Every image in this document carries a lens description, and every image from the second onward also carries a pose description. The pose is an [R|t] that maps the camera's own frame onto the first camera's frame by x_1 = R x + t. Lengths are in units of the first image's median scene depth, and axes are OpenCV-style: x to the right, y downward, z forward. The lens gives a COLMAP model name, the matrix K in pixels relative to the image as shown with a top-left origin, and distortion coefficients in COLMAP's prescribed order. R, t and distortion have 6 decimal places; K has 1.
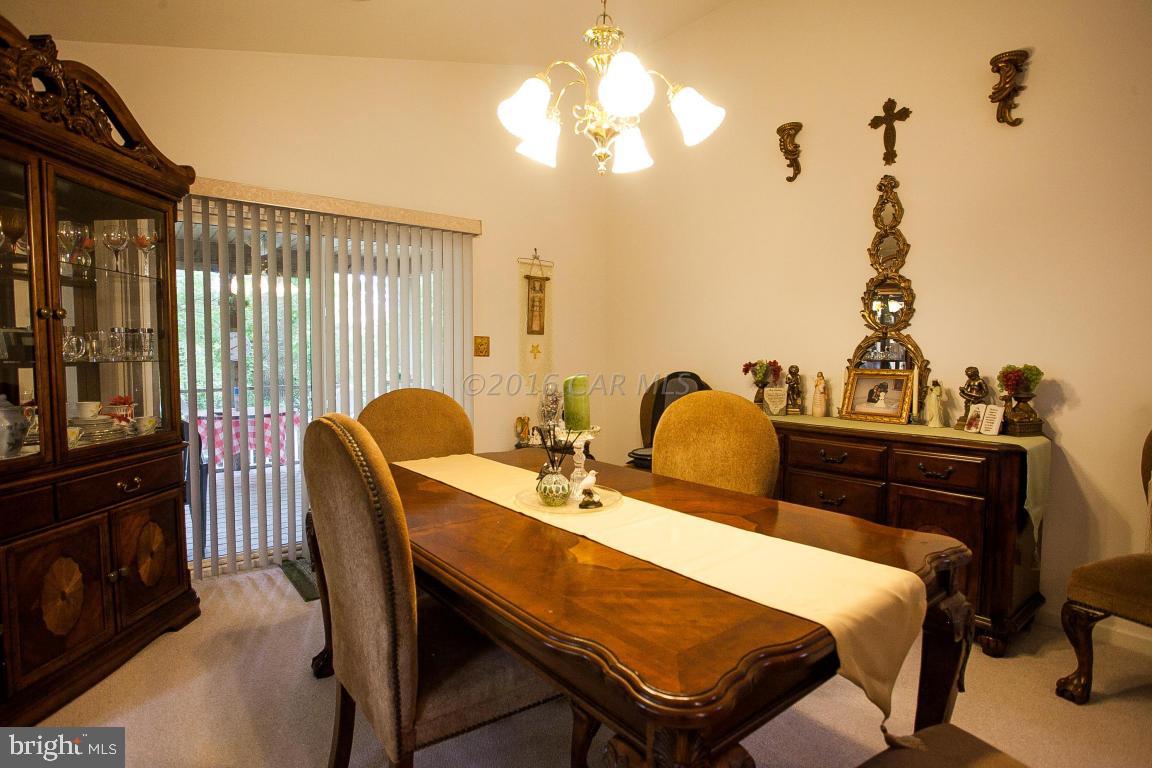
lens RADIAL K [[567.0, 0, 569.1], [0, 567.0, 384.6], [0, 0, 1]] dist [-0.055545, 0.007251]
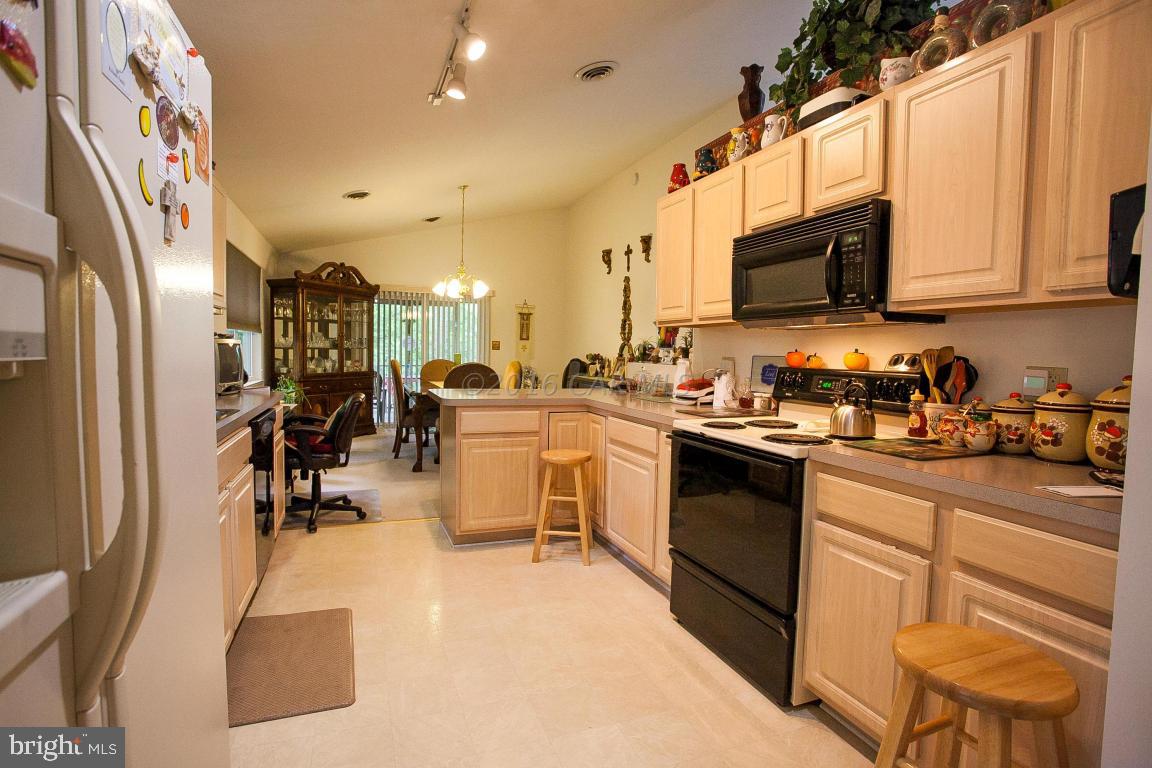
lens RADIAL K [[565.6, 0, 576.7], [0, 565.6, 386.7], [0, 0, 1]] dist [-0.066591, 0.025621]
pose [[0.954166, 0.037130, -0.296965, 1.112374], [-0.036317, 0.999306, 0.008259, 0.088168], [0.297065, 0.002904, 0.954853, -1.399999]]
